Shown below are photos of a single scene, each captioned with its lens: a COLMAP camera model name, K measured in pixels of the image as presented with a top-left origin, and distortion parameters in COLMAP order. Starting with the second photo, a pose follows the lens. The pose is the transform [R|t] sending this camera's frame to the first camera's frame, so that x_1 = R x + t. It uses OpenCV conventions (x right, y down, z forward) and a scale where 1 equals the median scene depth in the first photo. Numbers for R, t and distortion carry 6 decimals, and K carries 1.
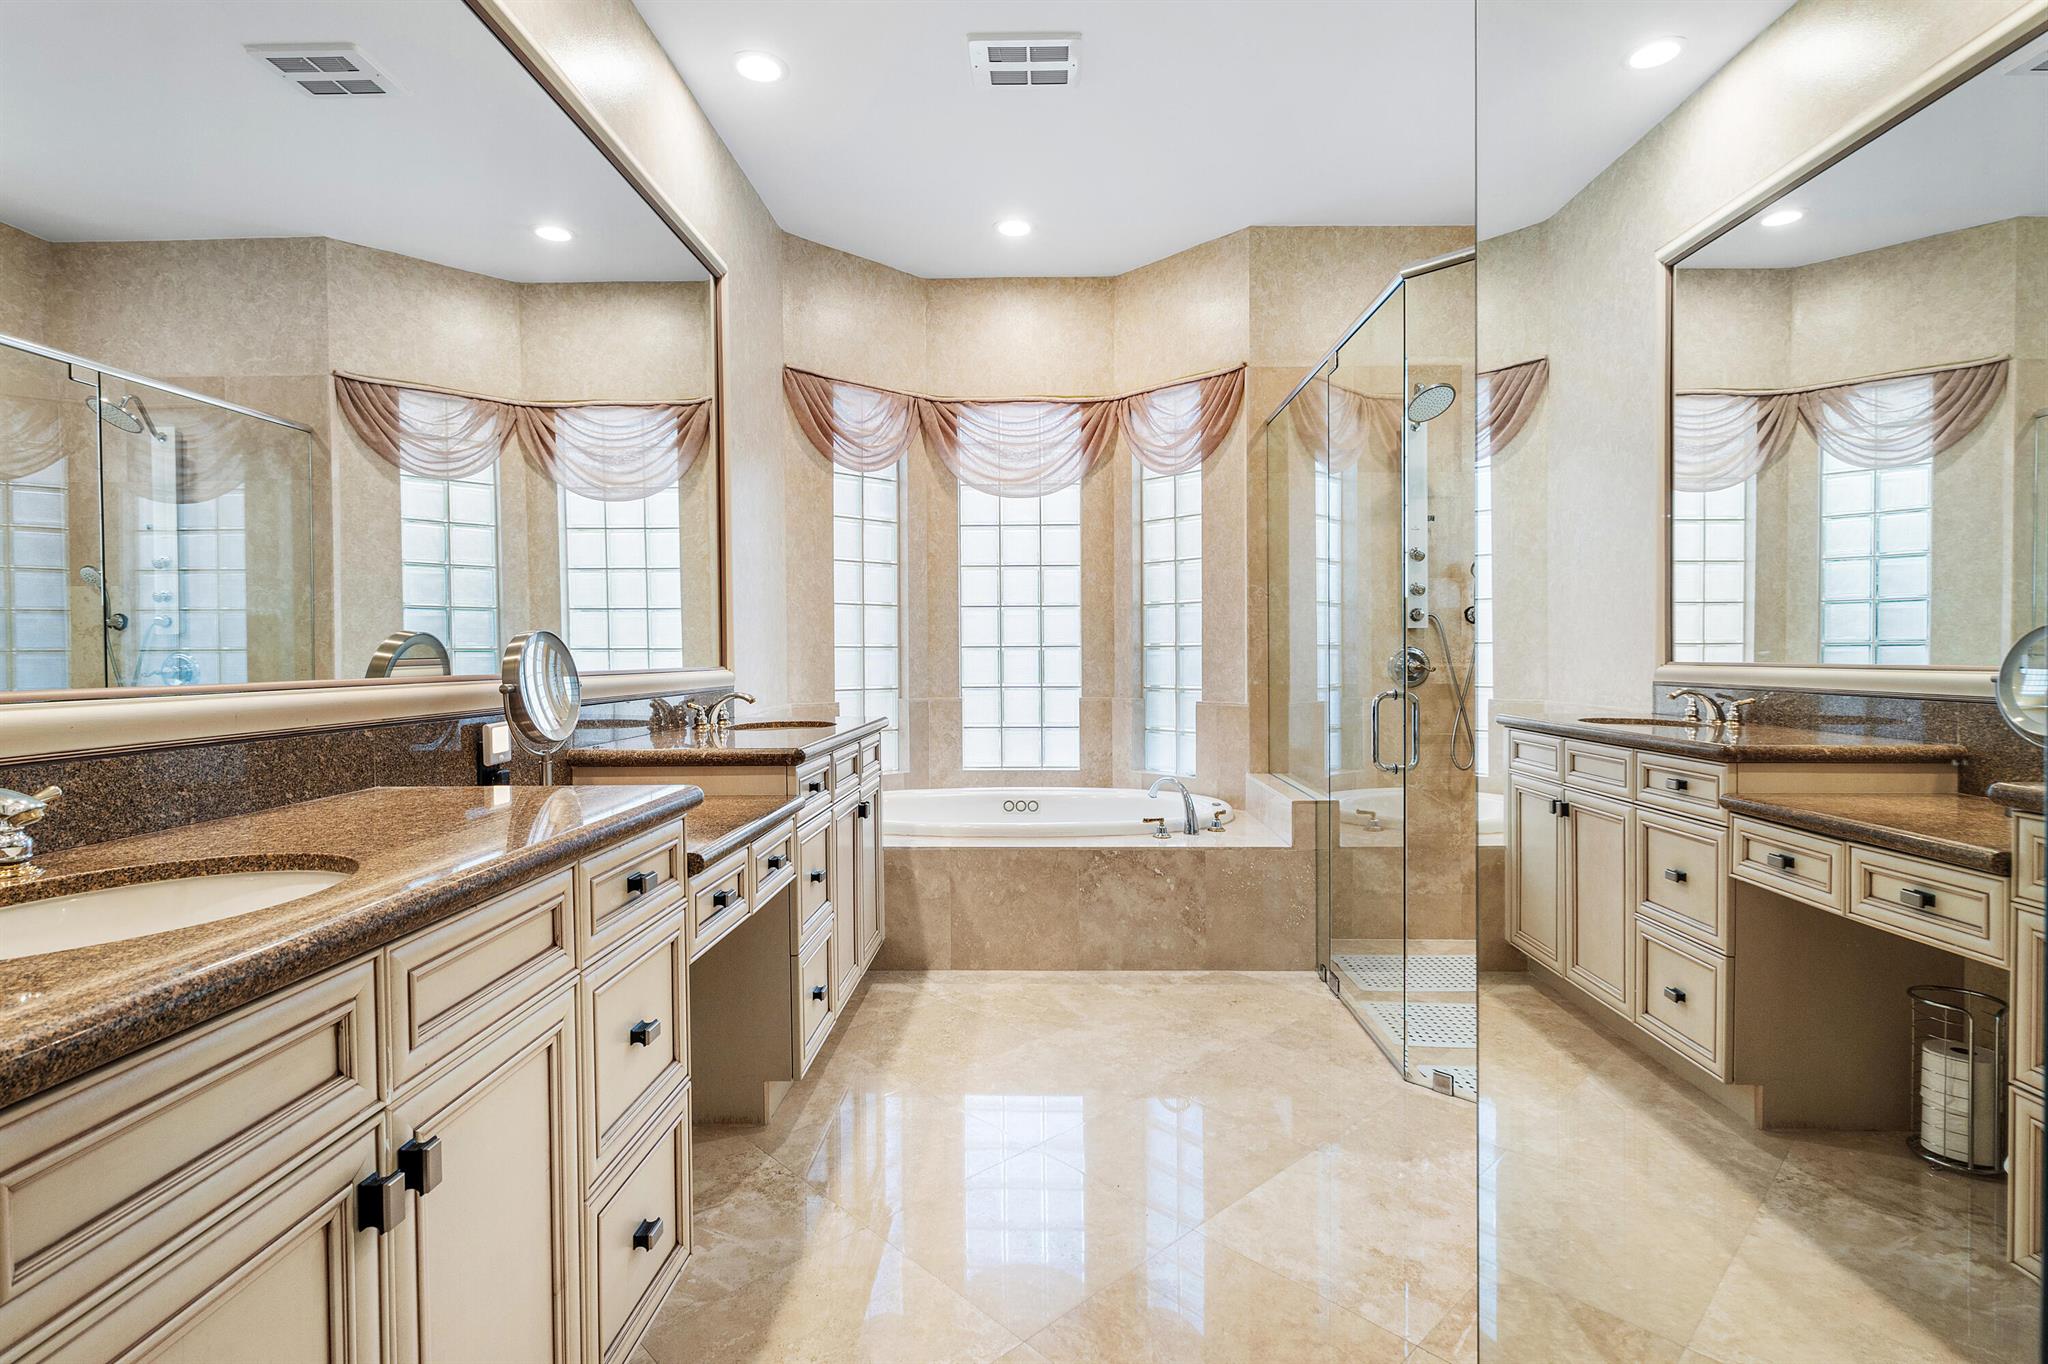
lens RADIAL K [[1001.5, 0, 1056.6], [0, 1001.5, 685.2], [0, 0, 1]] dist [0.005206, -0.000499]
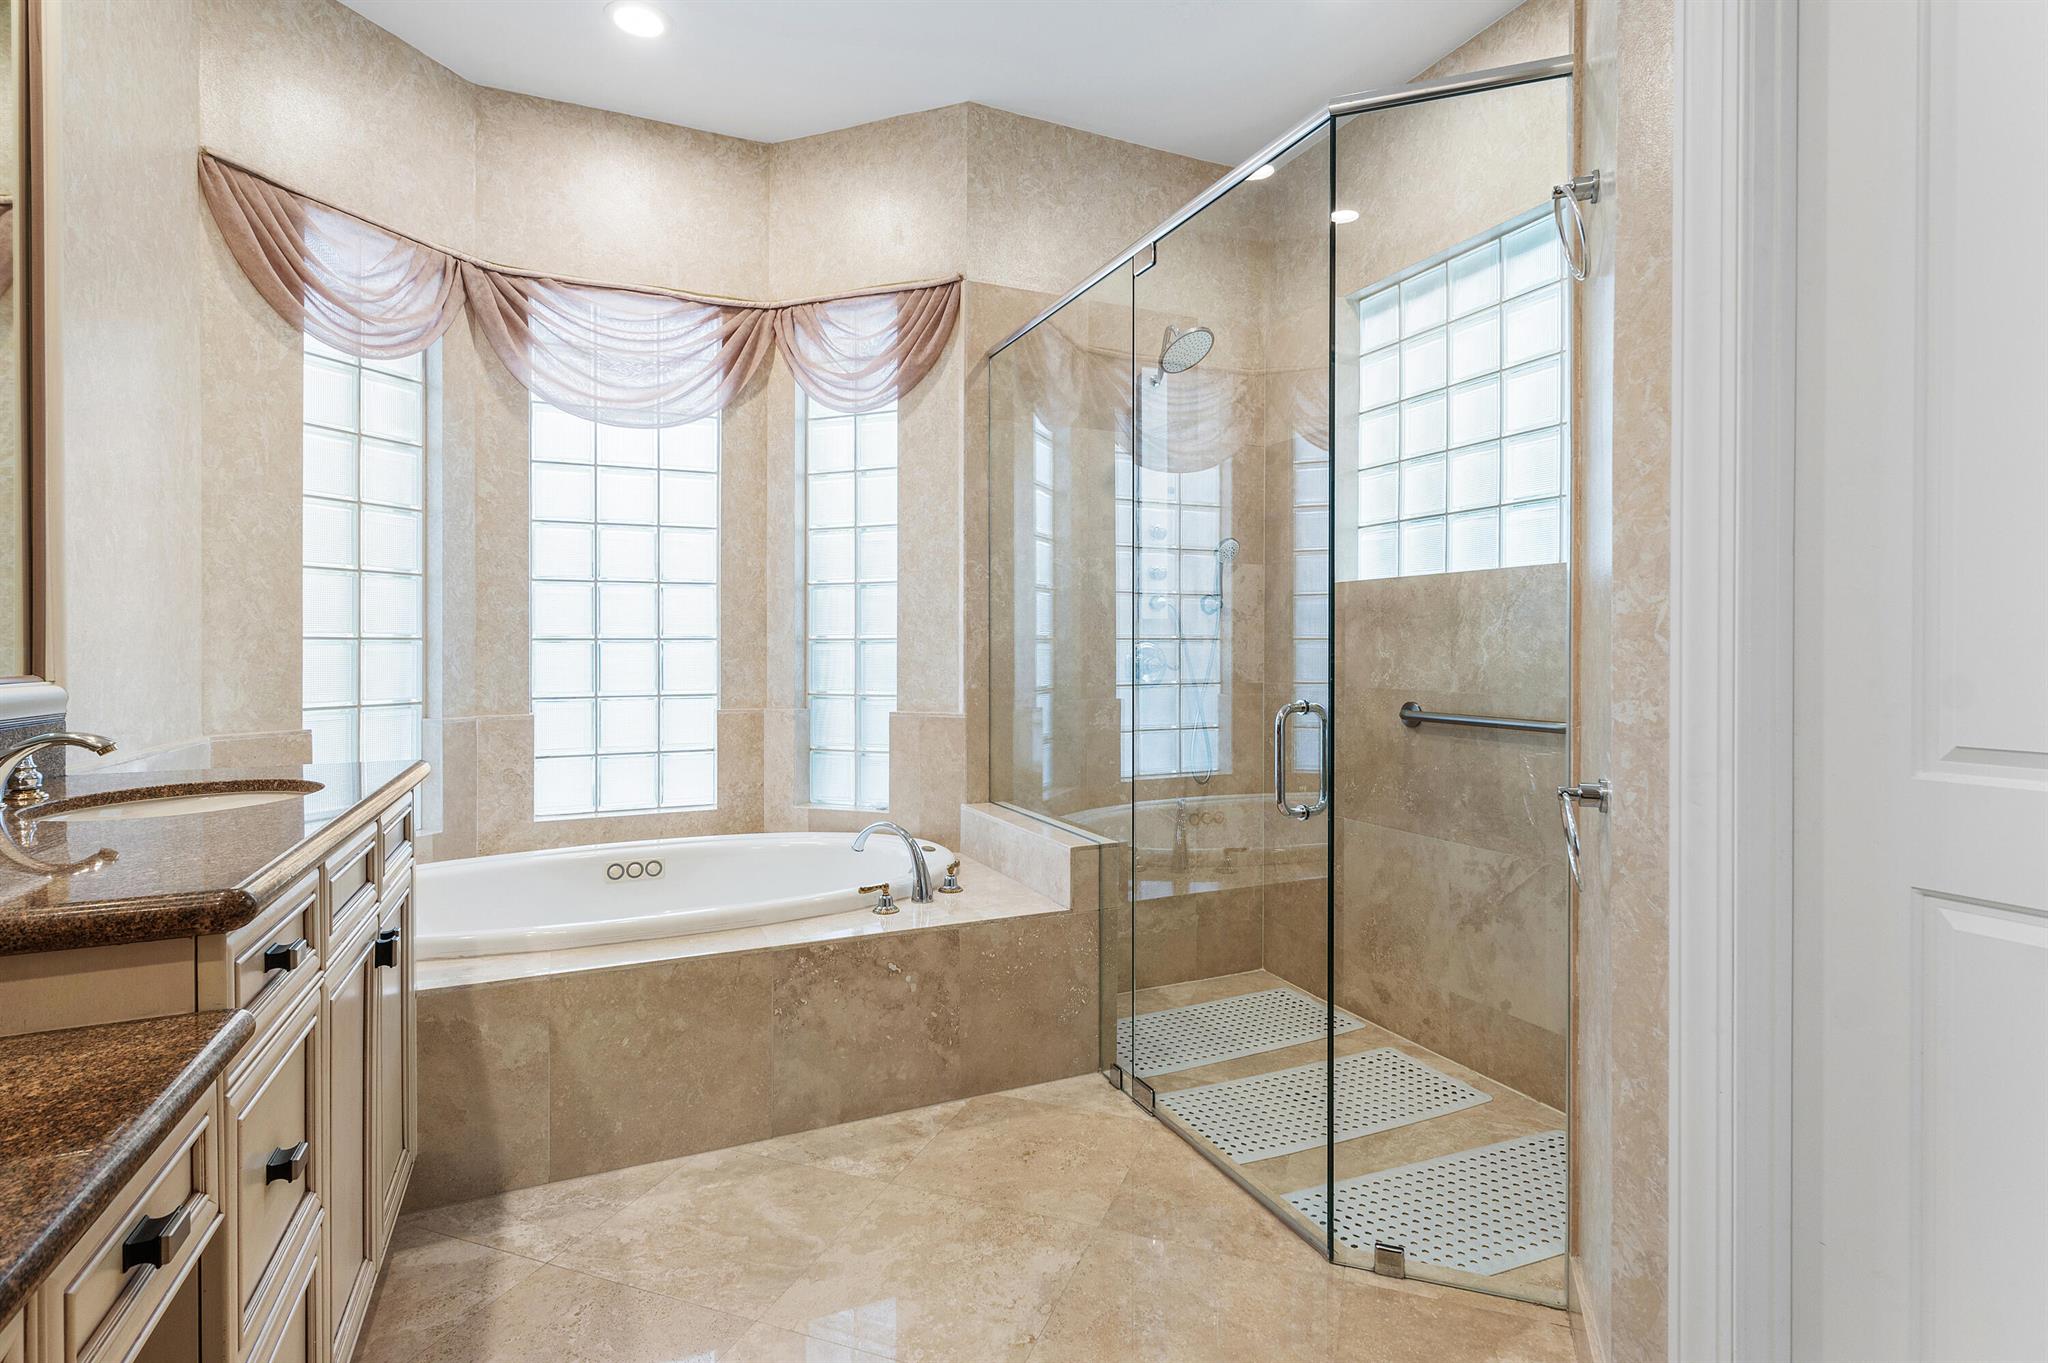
lens RADIAL K [[1083.1, 0, 1141.1], [0, 1083.1, 648.2], [0, 0, 1]] dist [0.005544, -0.000588]
pose [[0.900683, 0.000408, 0.434477, -0.064852], [0.013625, 0.999481, -0.029182, -0.007645], [-0.434263, 0.032204, 0.900210, 0.242233]]
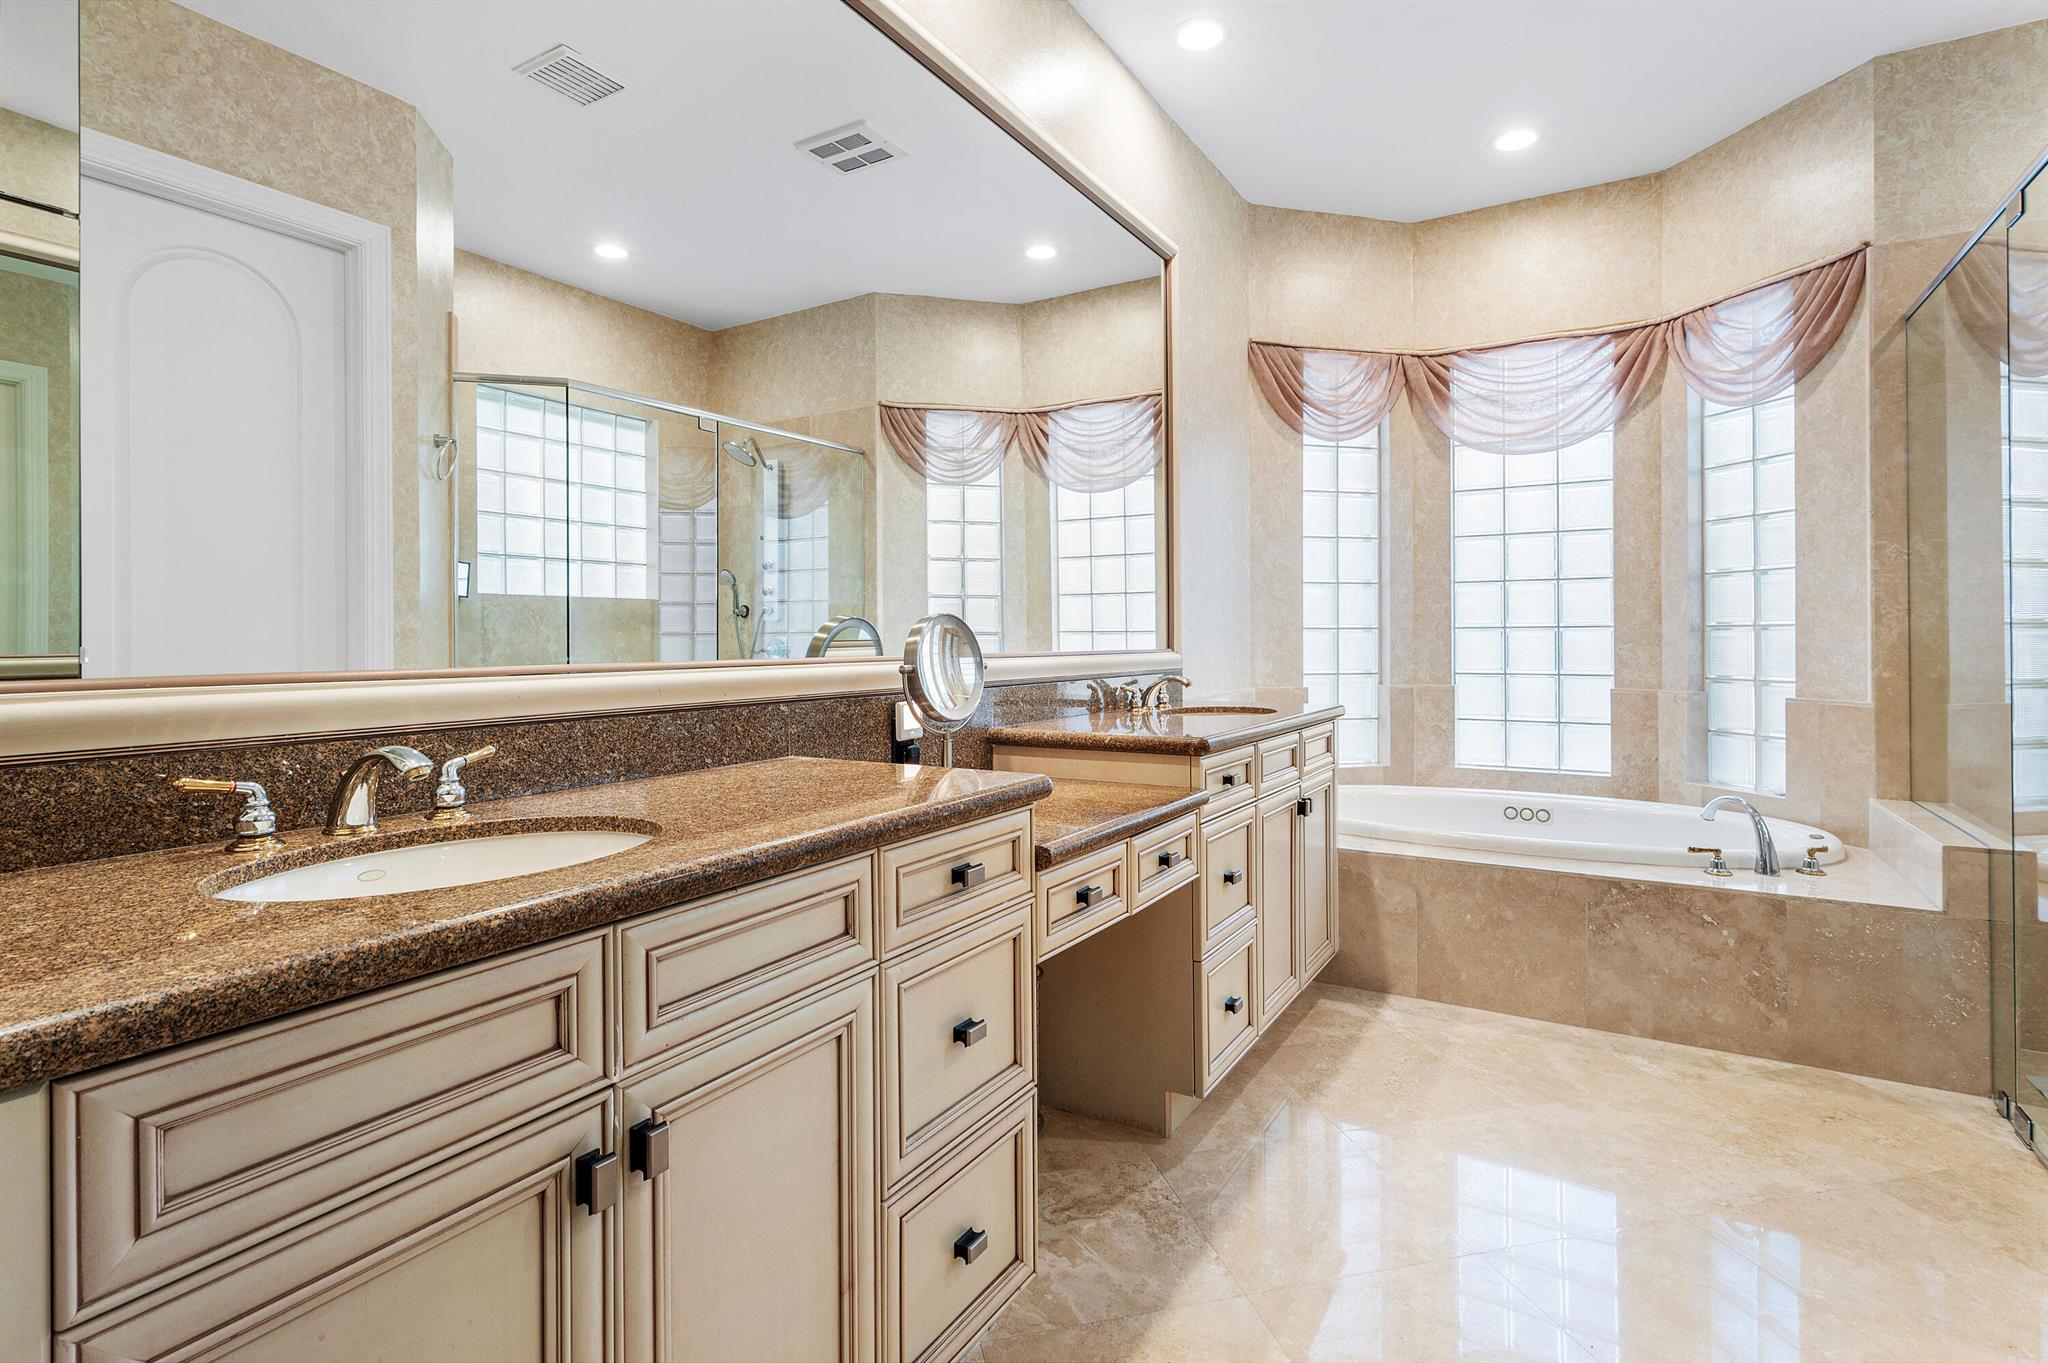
lens RADIAL K [[1001.5, 0, 1012.8], [0, 1001.5, 645.2], [0, 0, 1]] dist [0.005206, -0.000499]
pose [[0.858922, 0.004071, -0.512090, 0.035239], [-0.015242, 0.999729, -0.017618, -0.002036], [0.511879, 0.022938, 0.858751, 0.058971]]
